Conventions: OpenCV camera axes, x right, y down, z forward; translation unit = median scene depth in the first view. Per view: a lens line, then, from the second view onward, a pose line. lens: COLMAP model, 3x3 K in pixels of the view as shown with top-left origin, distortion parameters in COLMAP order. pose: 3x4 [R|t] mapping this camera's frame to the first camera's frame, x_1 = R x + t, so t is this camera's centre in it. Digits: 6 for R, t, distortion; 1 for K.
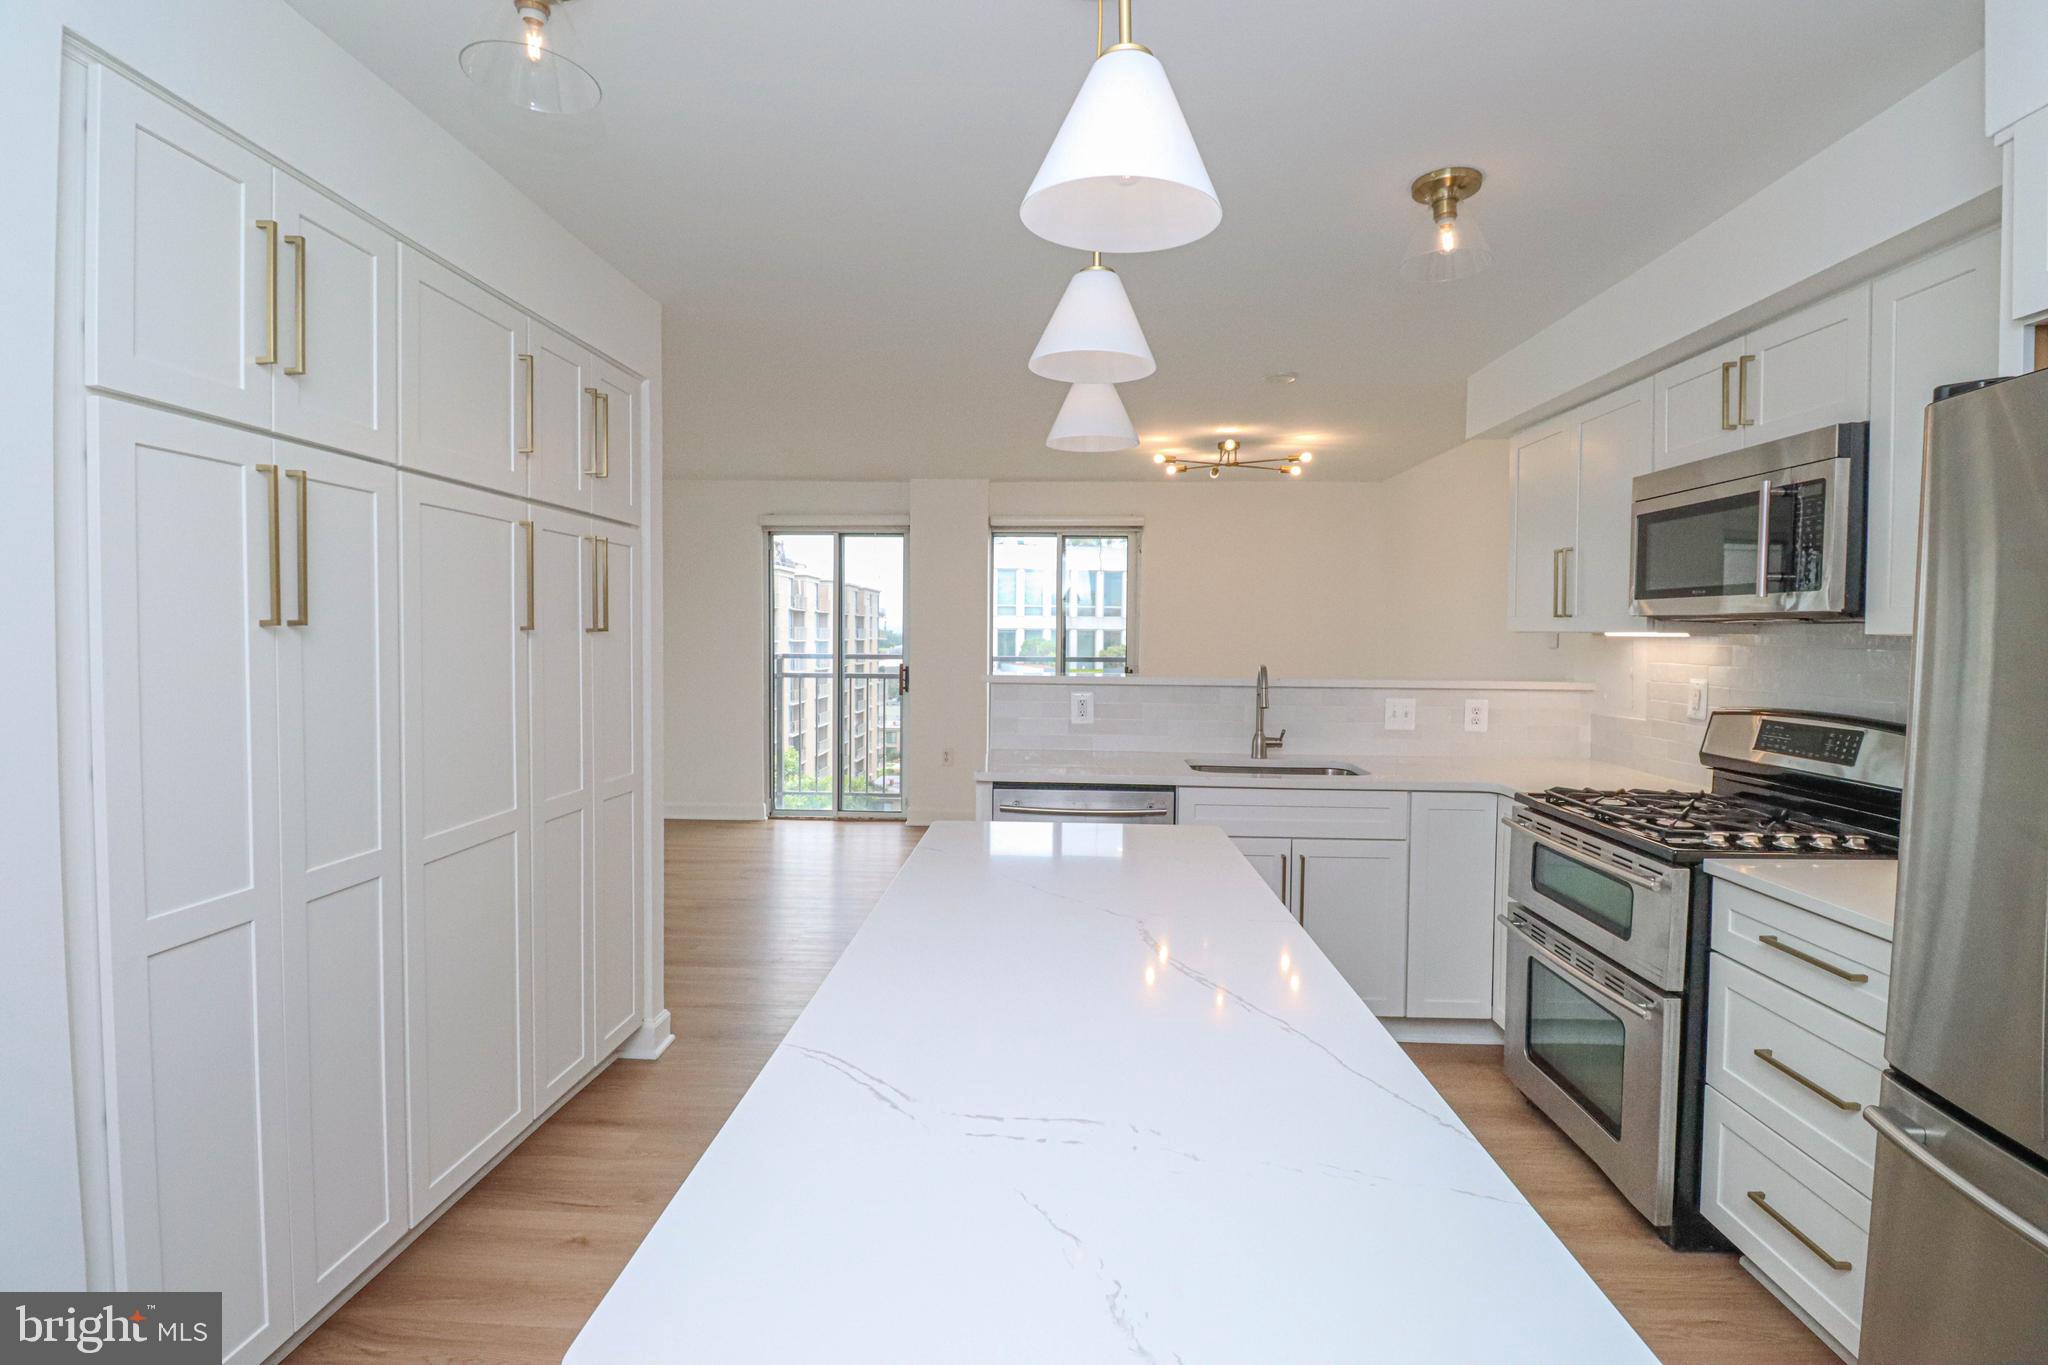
lens RADIAL K [[957.7, 0, 1036.5], [0, 957.7, 671.9], [0, 0, 1]] dist [0.001895, -0.008557]
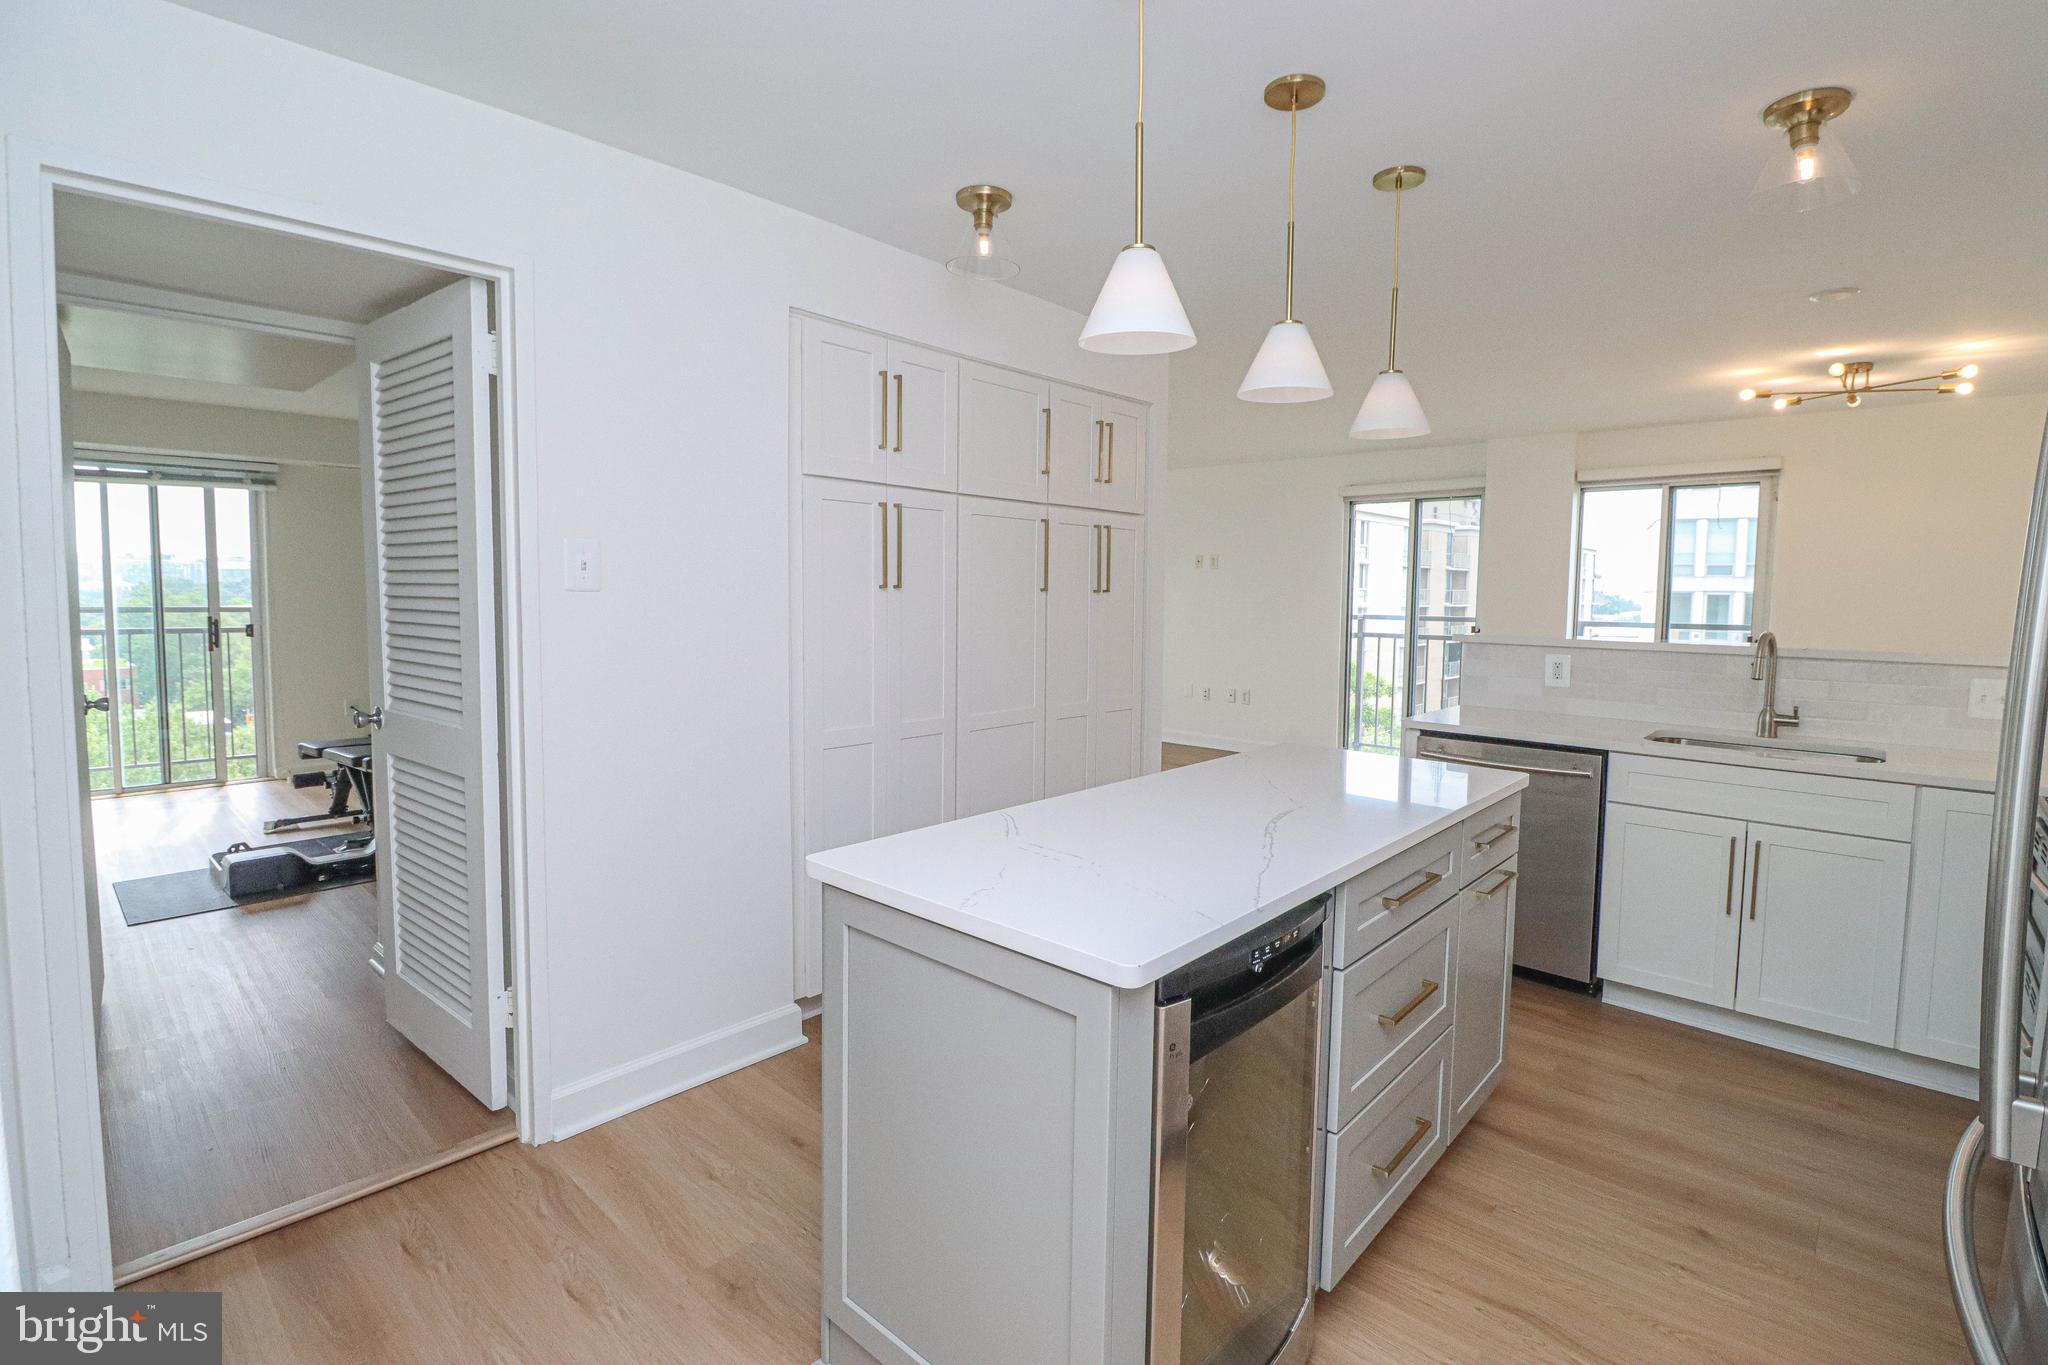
lens RADIAL K [[955.6, 0, 1044.6], [0, 955.6, 656.4], [0, 0, 1]] dist [0.001080, -0.009091]
pose [[0.772368, 0.043310, -0.633697, 0.324617], [-0.029184, 0.999039, 0.032710, 0.007737], [0.634505, -0.006770, 0.772889, -0.125049]]
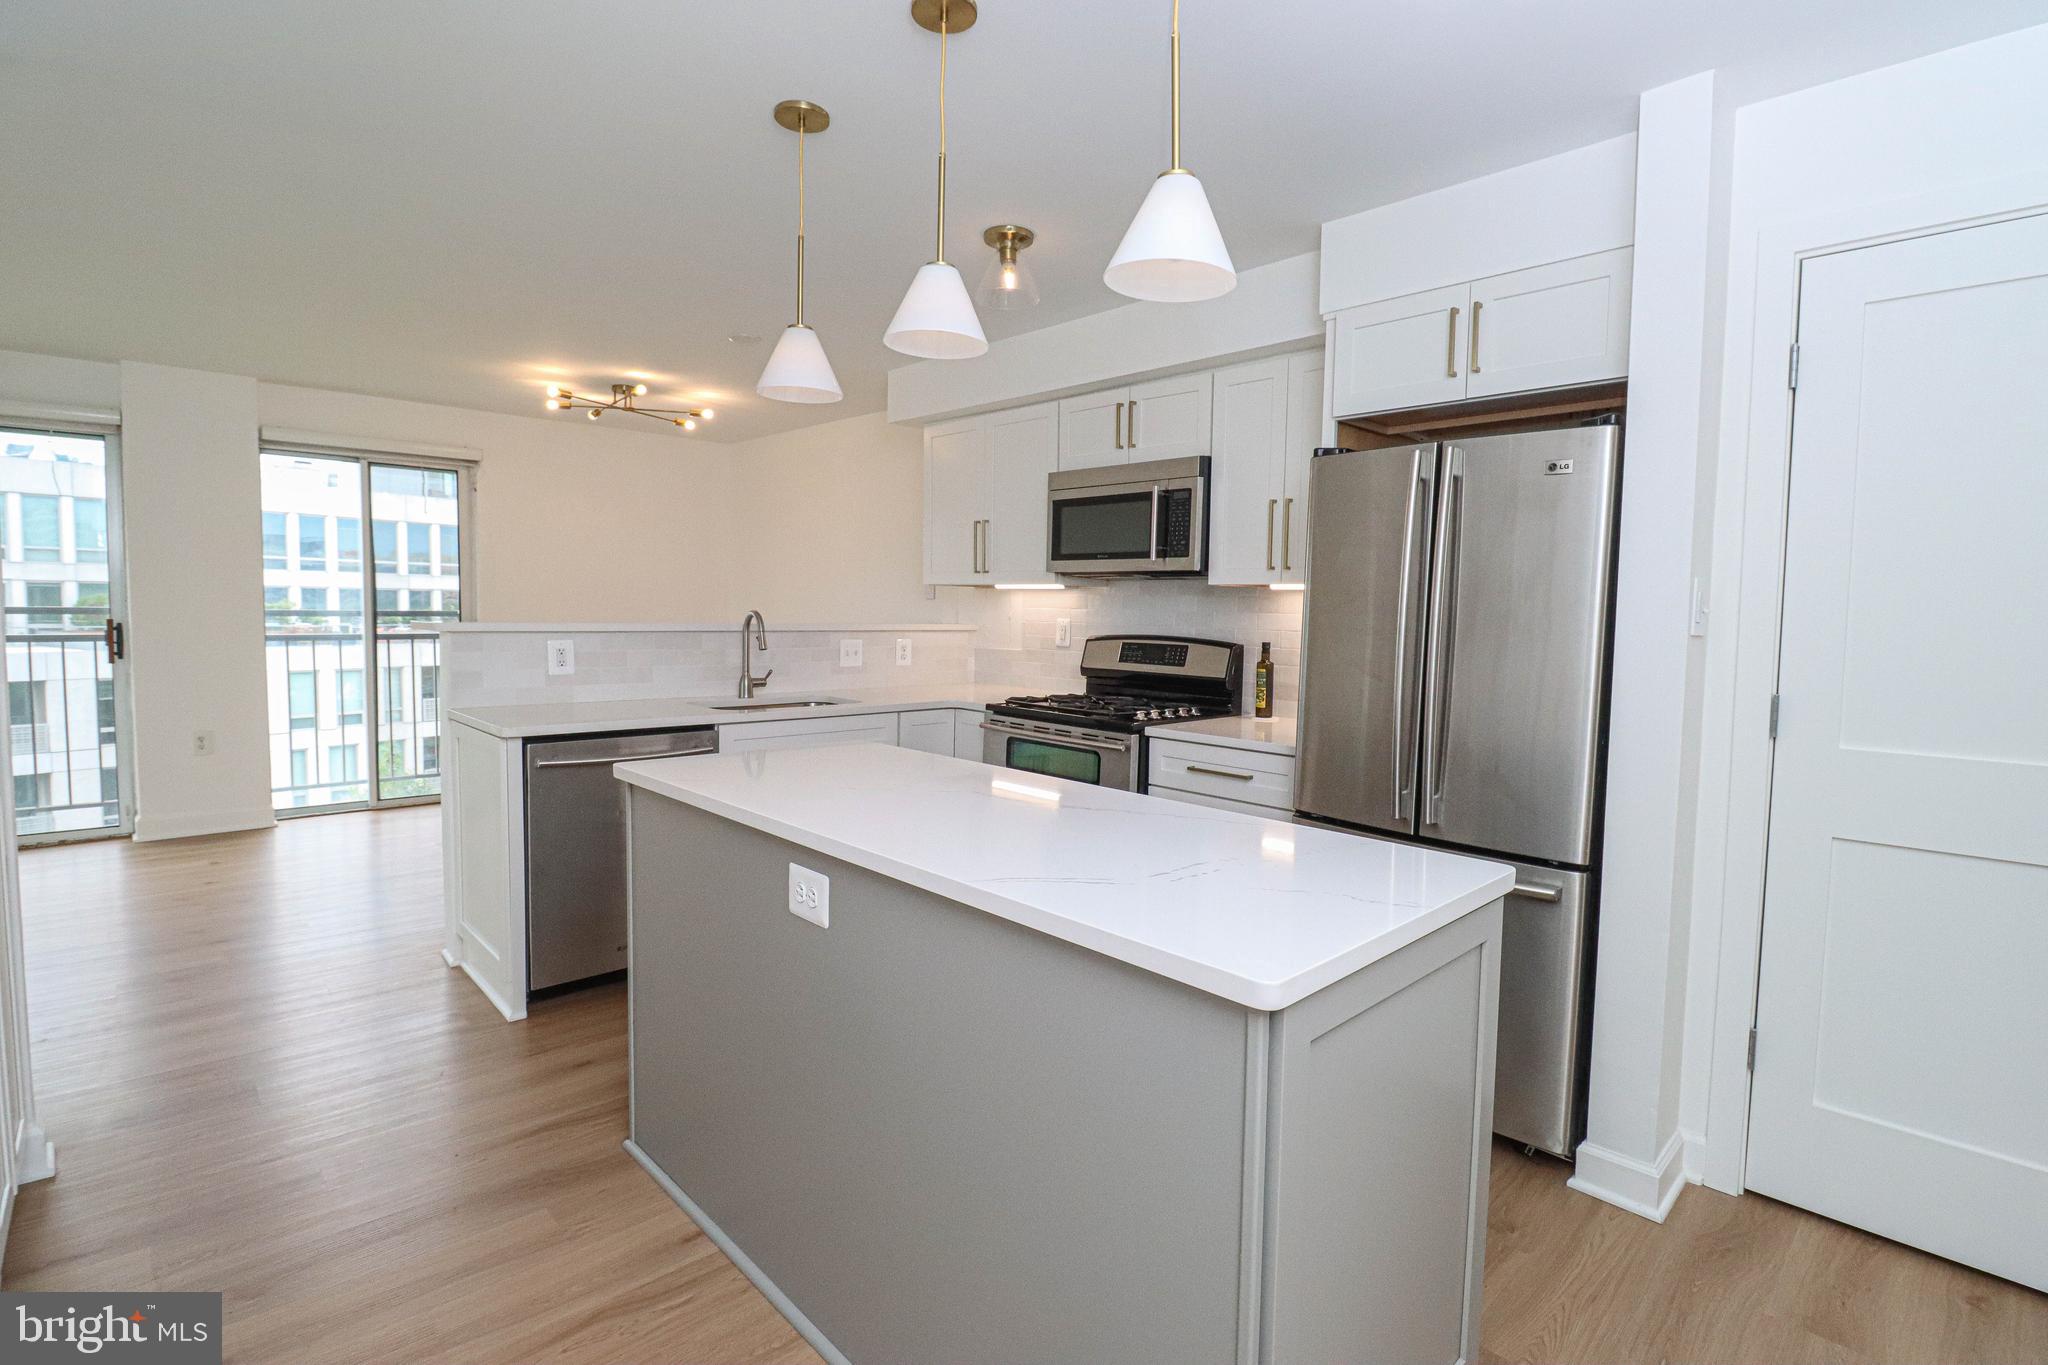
lens RADIAL K [[957.7, 0, 1036.5], [0, 957.7, 671.9], [0, 0, 1]] dist [0.001895, -0.008557]
pose [[0.700618, -0.044829, 0.712127, -0.359536], [0.016931, 0.998788, 0.046217, 0.020562], [-0.713335, -0.020323, 0.700528, 0.023877]]
